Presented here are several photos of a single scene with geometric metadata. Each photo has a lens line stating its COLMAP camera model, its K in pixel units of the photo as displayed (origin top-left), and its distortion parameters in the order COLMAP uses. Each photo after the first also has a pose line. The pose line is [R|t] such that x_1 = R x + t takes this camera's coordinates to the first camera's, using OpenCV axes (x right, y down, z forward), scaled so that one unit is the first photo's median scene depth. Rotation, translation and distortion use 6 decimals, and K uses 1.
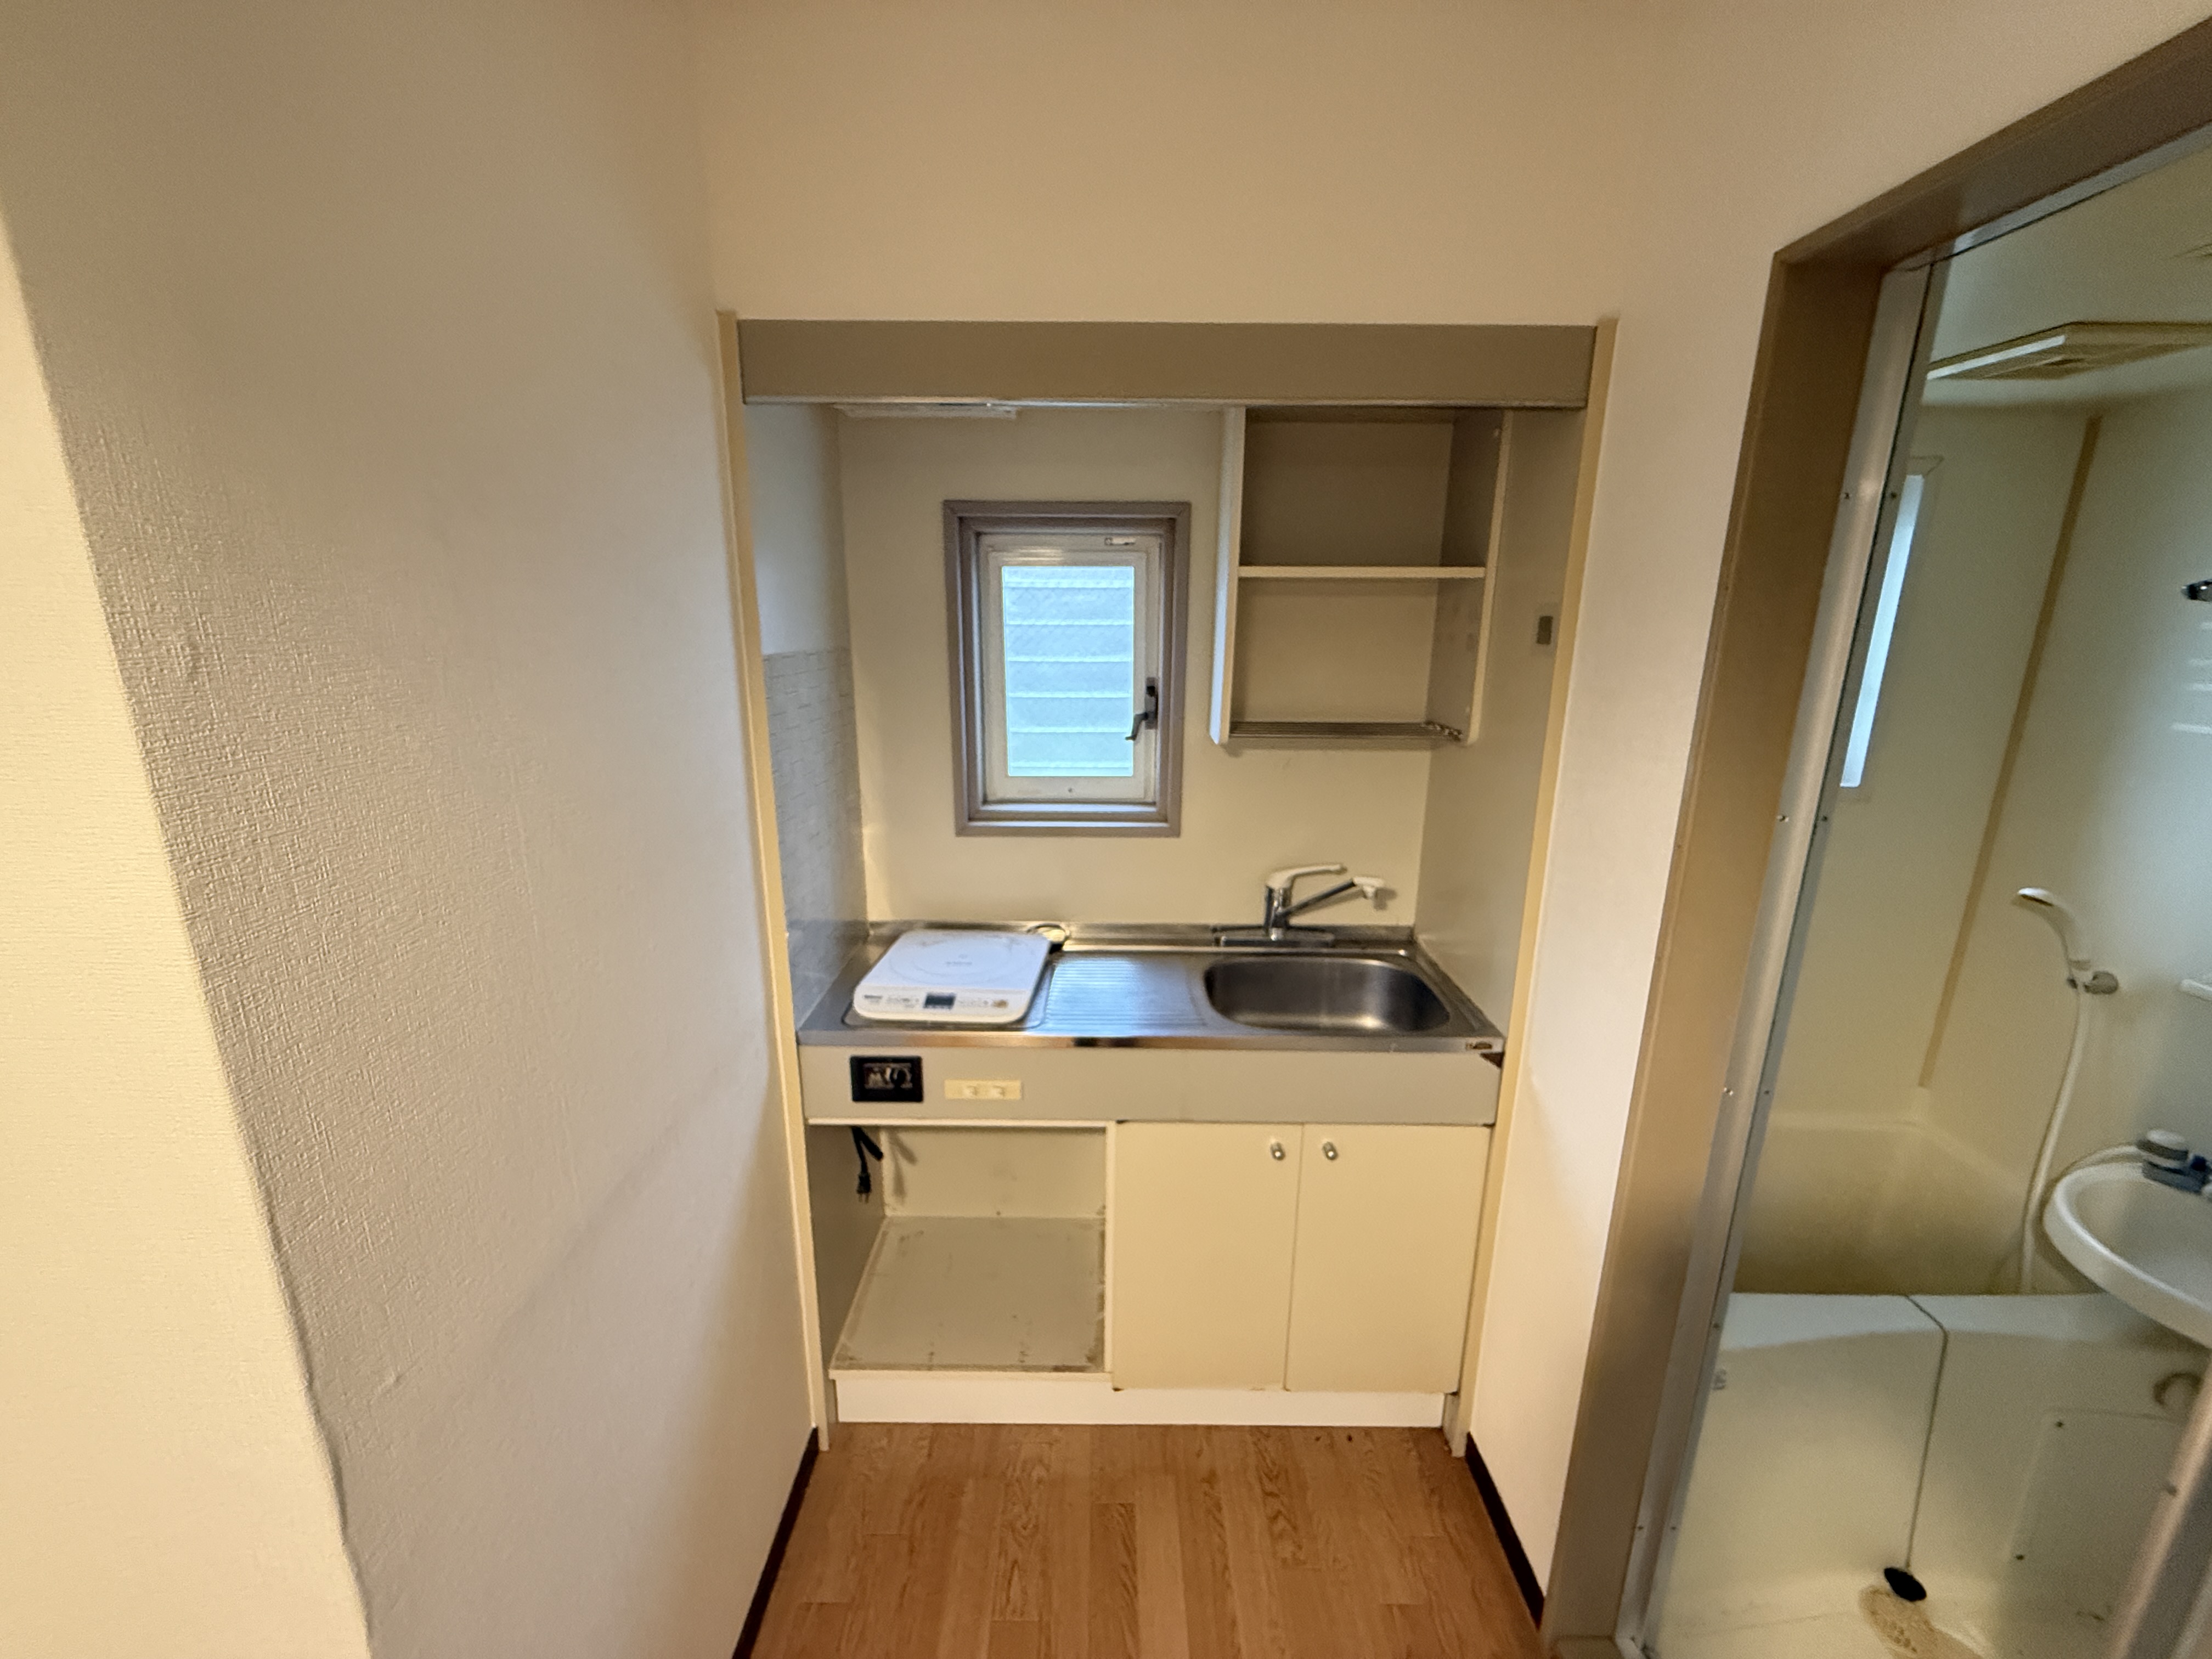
lens RADIAL K [[890.2, 0, 1101.9], [0, 890.2, 826.1], [0, 0, 1]] dist [0.001283, 0.000353]
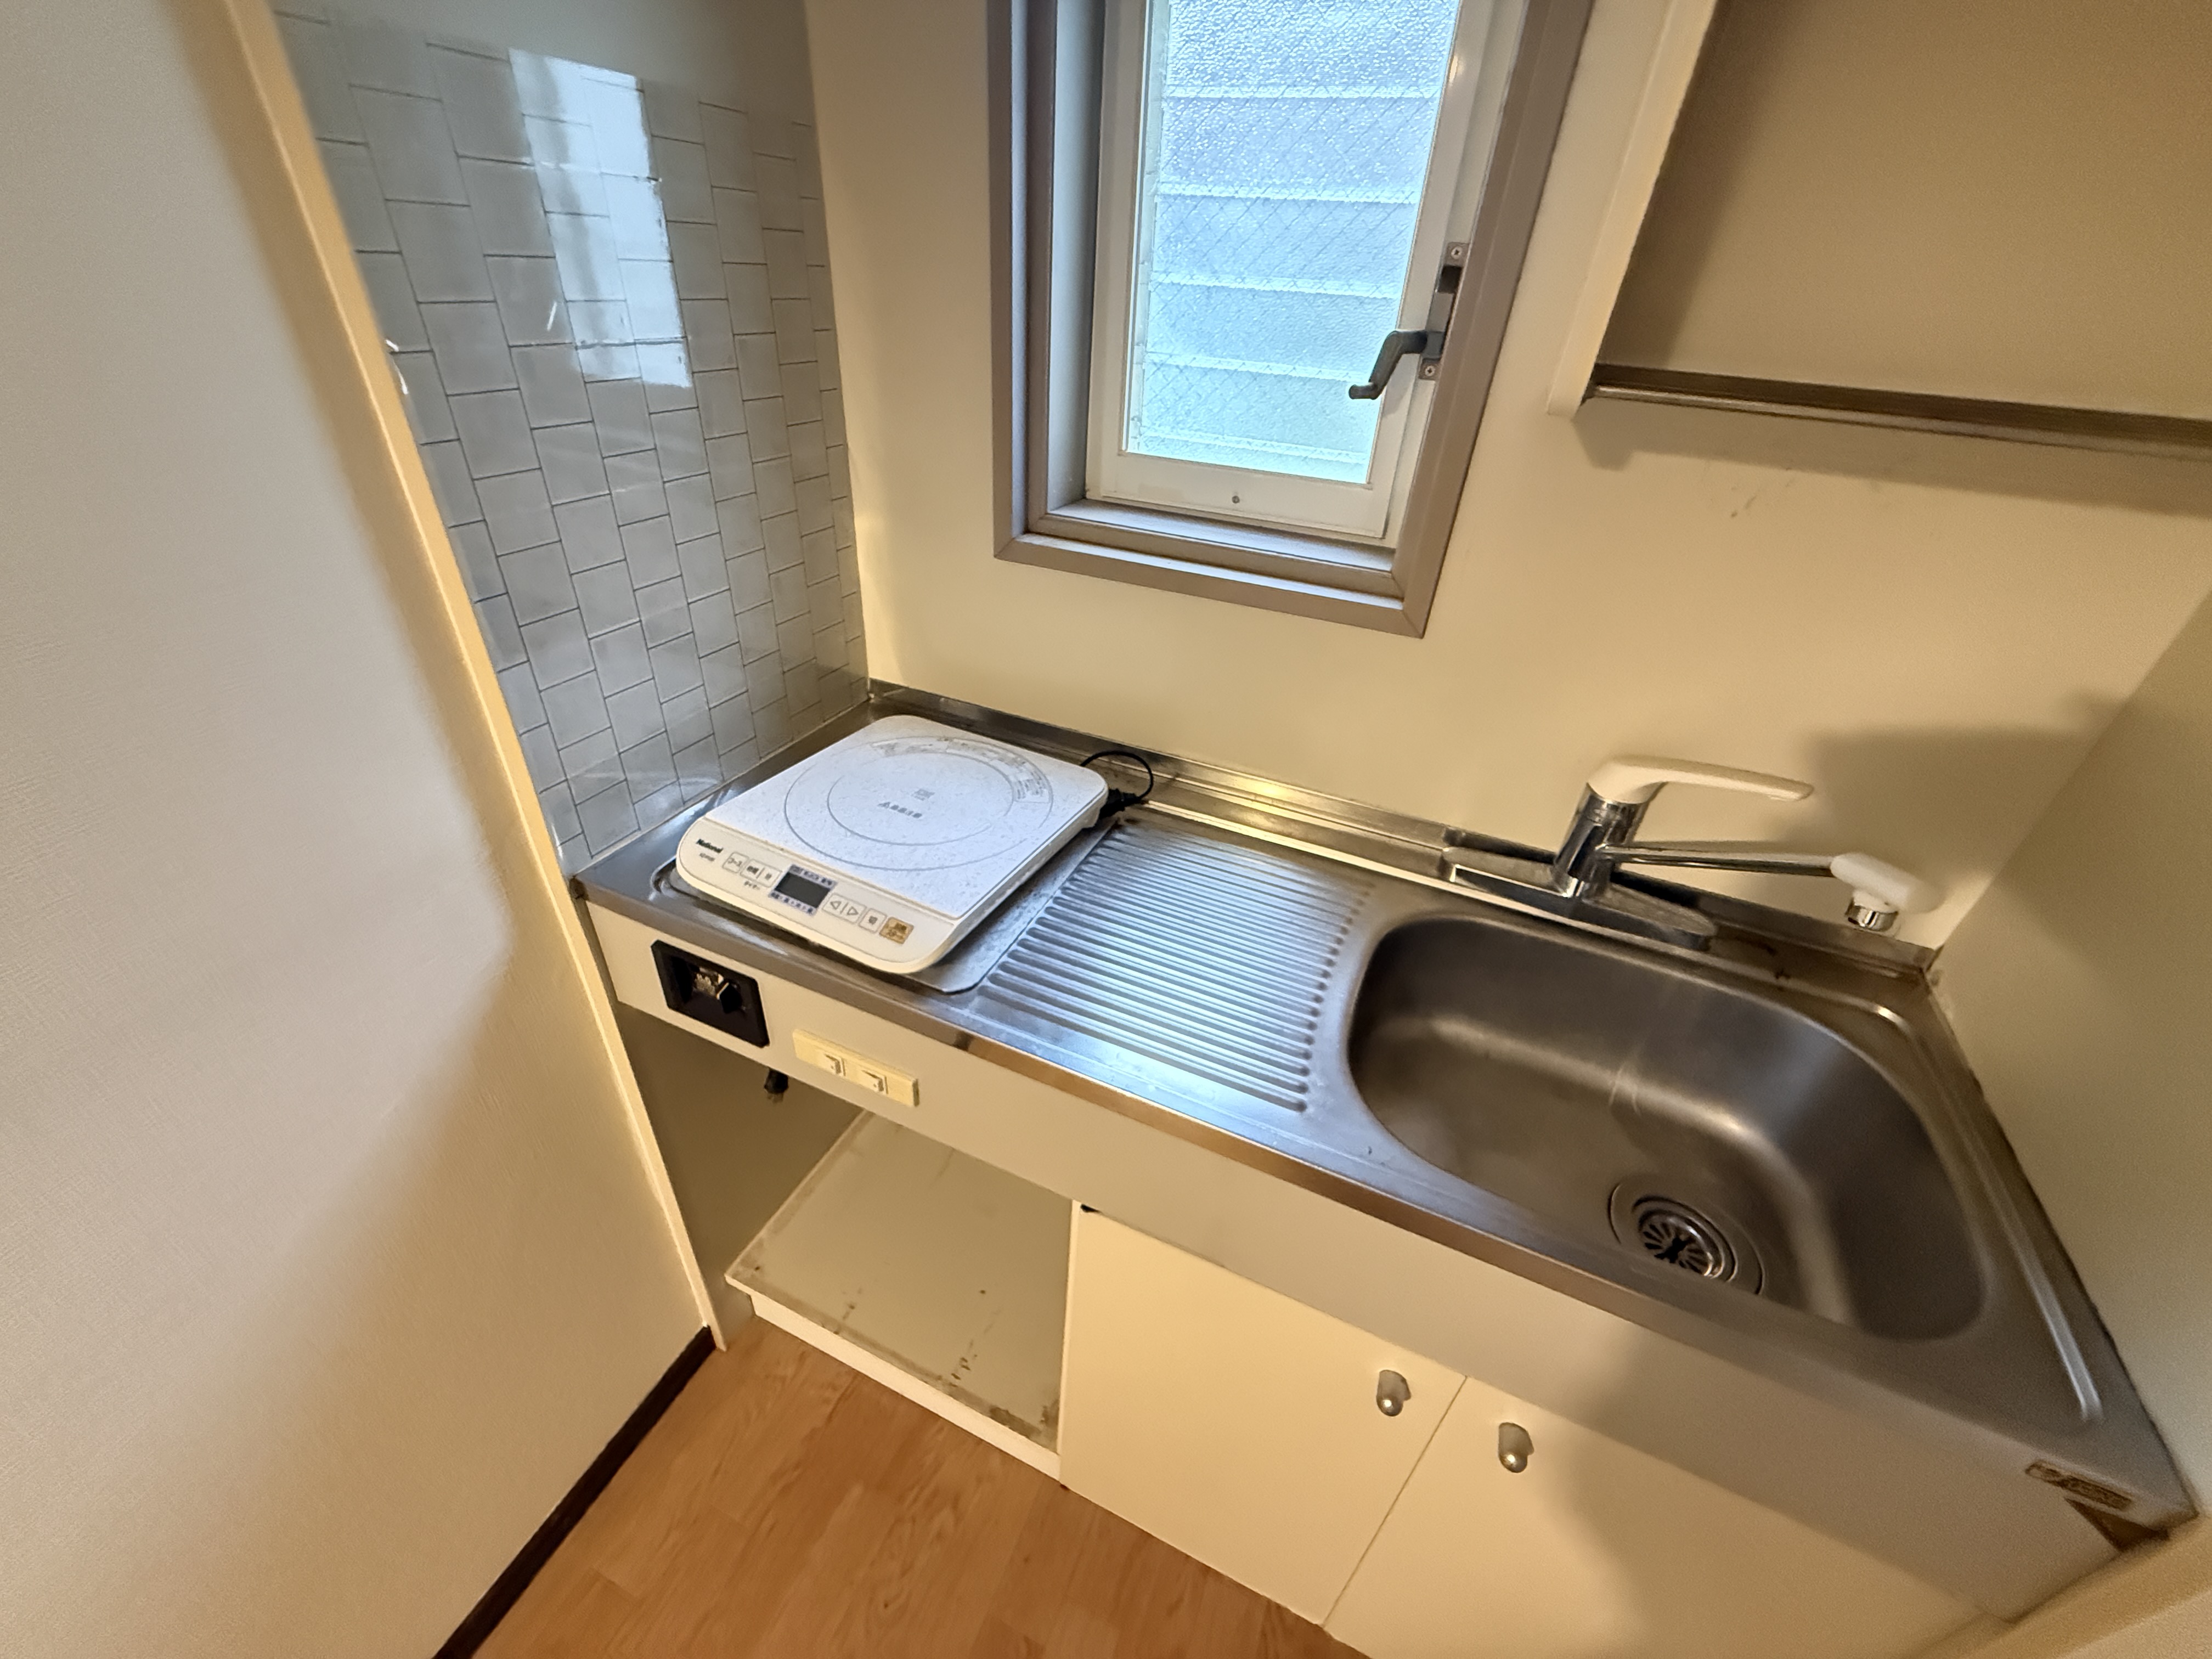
lens RADIAL K [[890.2, 0, 1099.6], [0, 890.2, 829.9], [0, 0, 1]] dist [0.001283, 0.000353]
pose [[0.915392, 0.255812, -0.310835, 0.105947], [-0.141982, 0.927678, 0.345334, -0.032120], [0.376695, -0.271983, 0.885509, 0.509122]]
